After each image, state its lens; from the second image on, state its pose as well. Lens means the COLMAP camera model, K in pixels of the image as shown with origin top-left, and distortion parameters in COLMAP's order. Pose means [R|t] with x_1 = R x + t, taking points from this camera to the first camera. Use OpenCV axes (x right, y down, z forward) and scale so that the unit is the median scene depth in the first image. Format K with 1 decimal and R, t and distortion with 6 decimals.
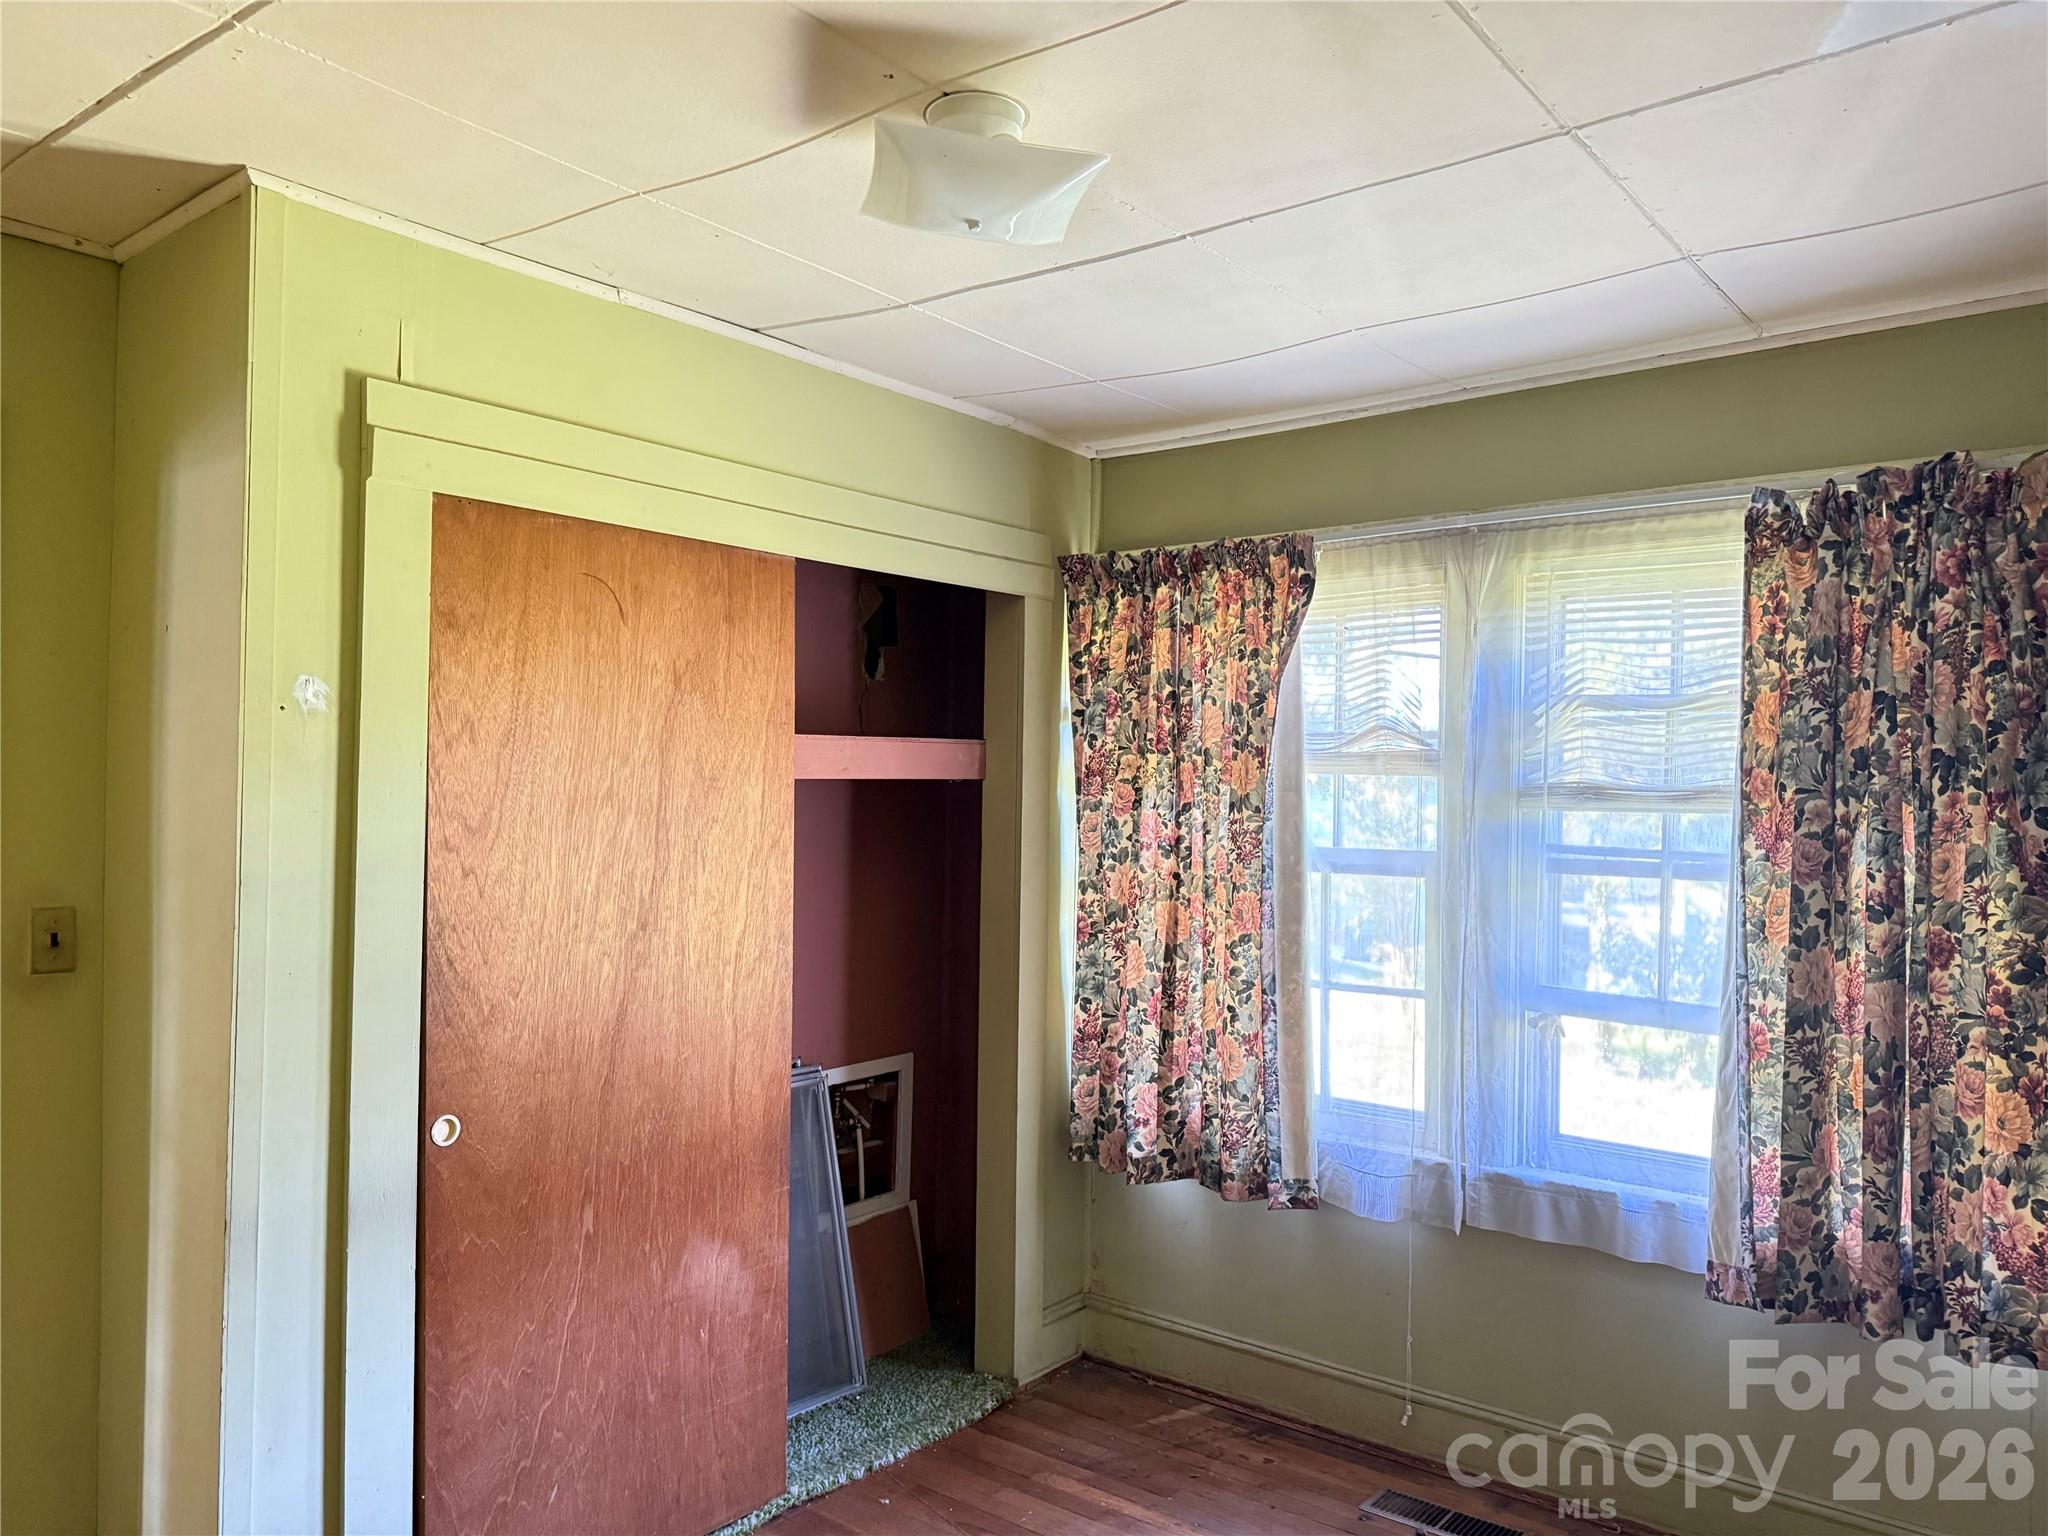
lens RADIAL K [[1439.2, 0, 1024.0], [0, 1439.2, 768.0], [0, 0, 1]] dist [0.142802, -0.204827]
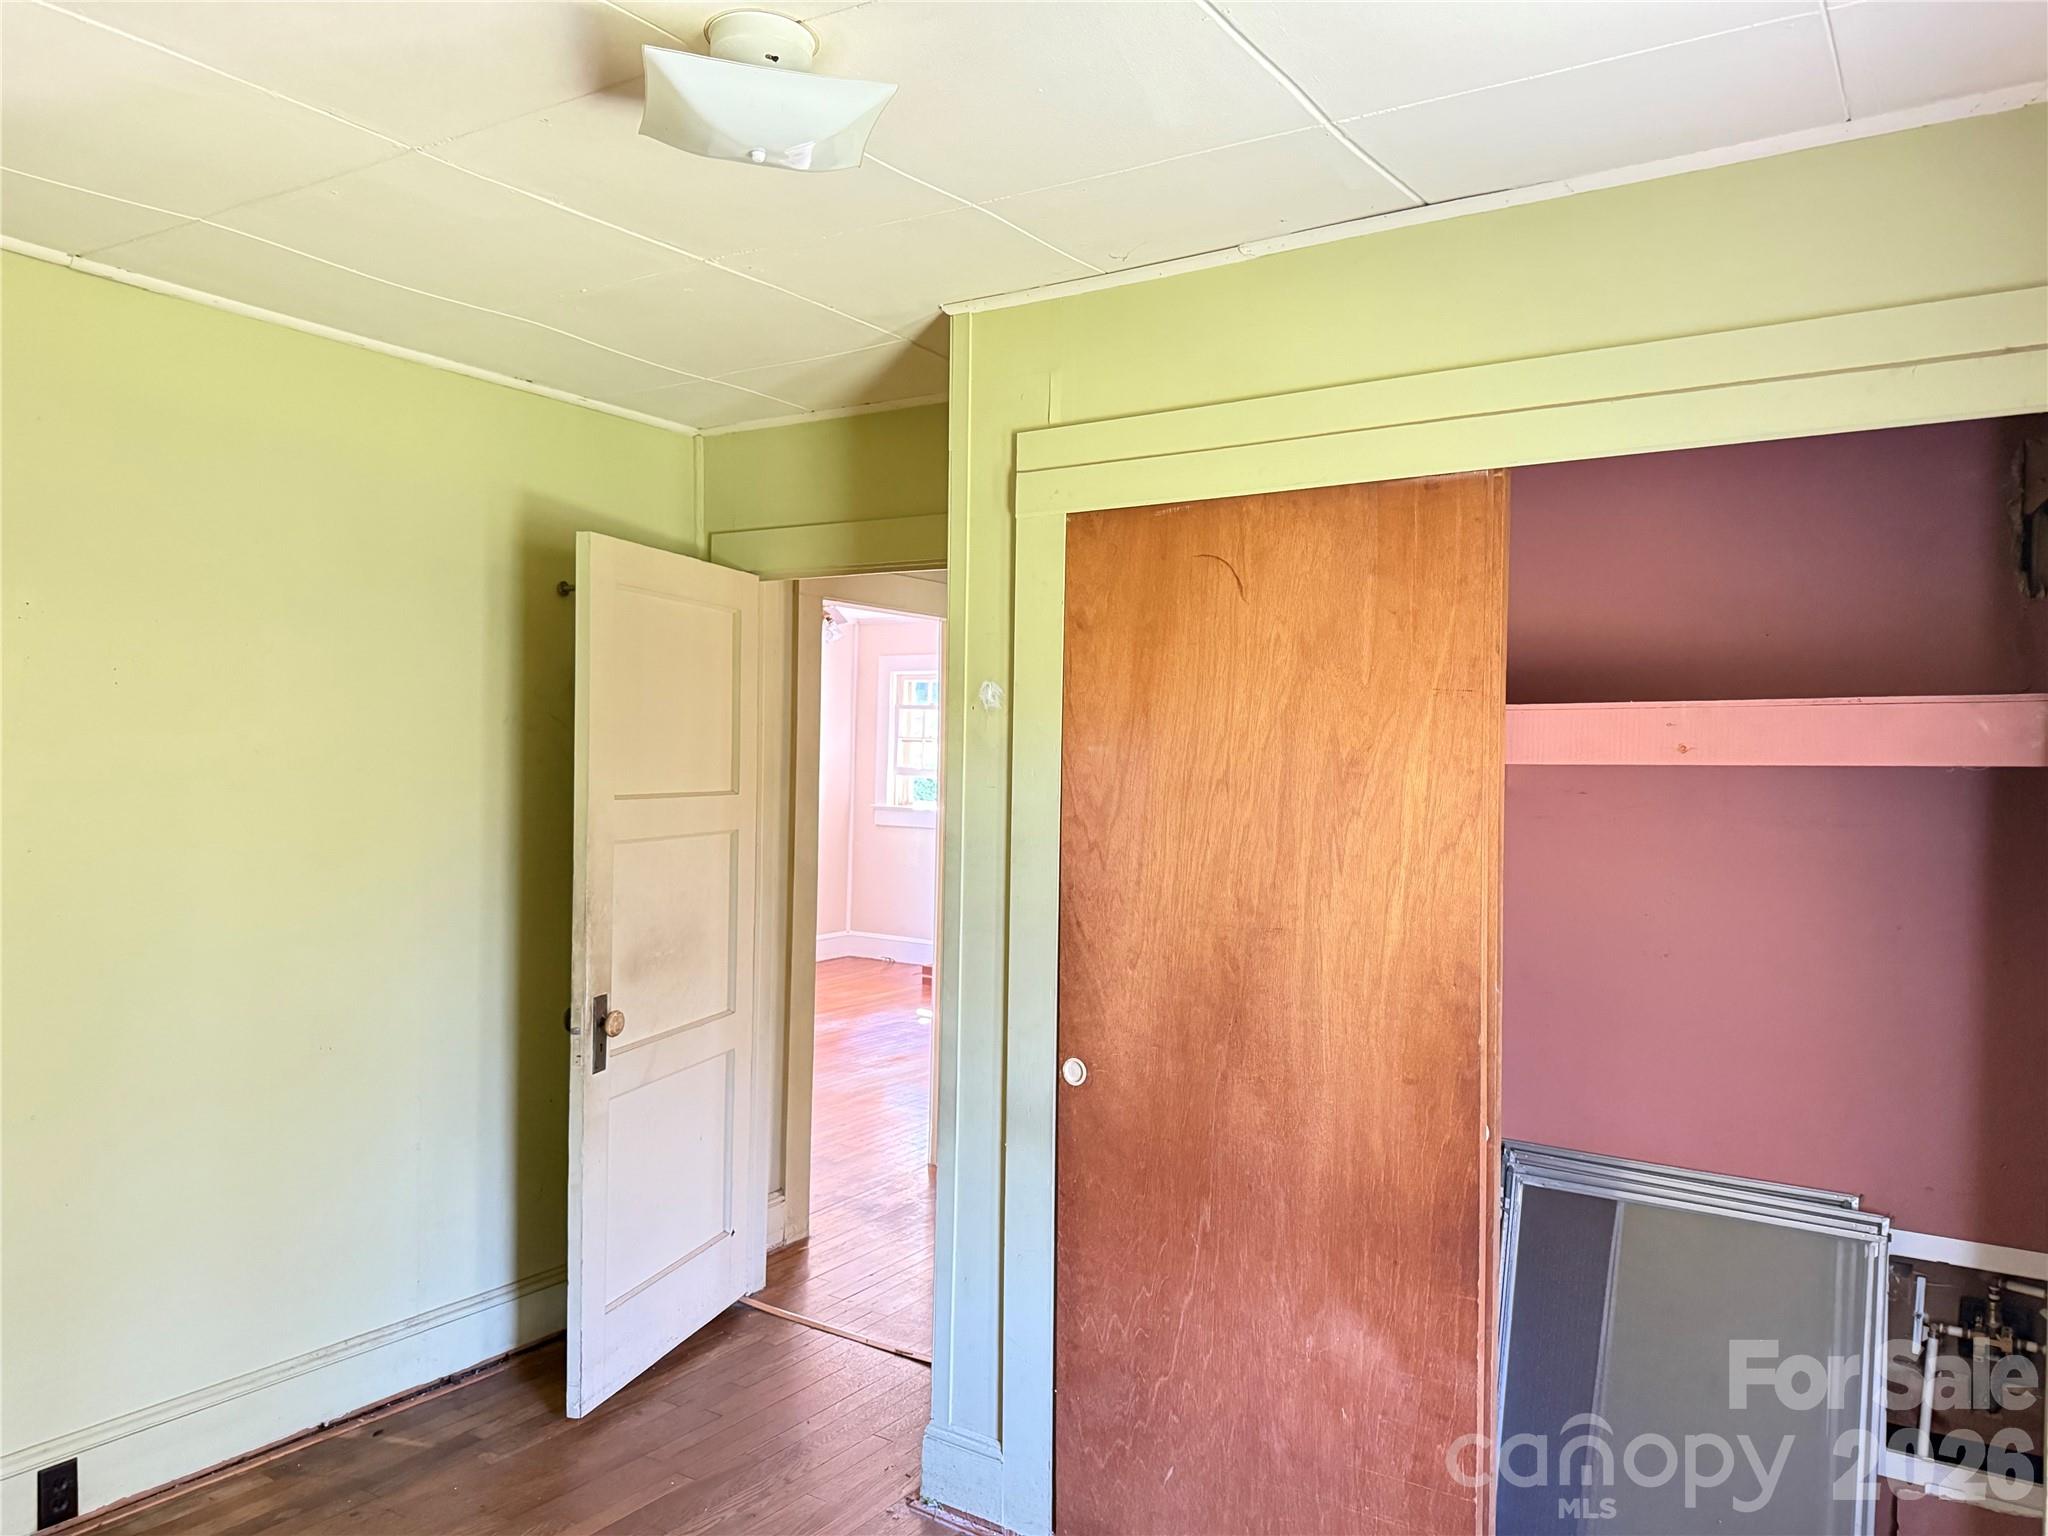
lens RADIAL K [[1439.2, 0, 1024.0], [0, 1439.2, 768.0], [0, 0, 1]] dist [0.142802, -0.204827]
pose [[0.094717, -0.011158, -0.995442, 0.675909], [-0.007600, 0.999900, -0.011931, 0.024024], [0.995475, 0.008695, 0.094623, 0.807061]]
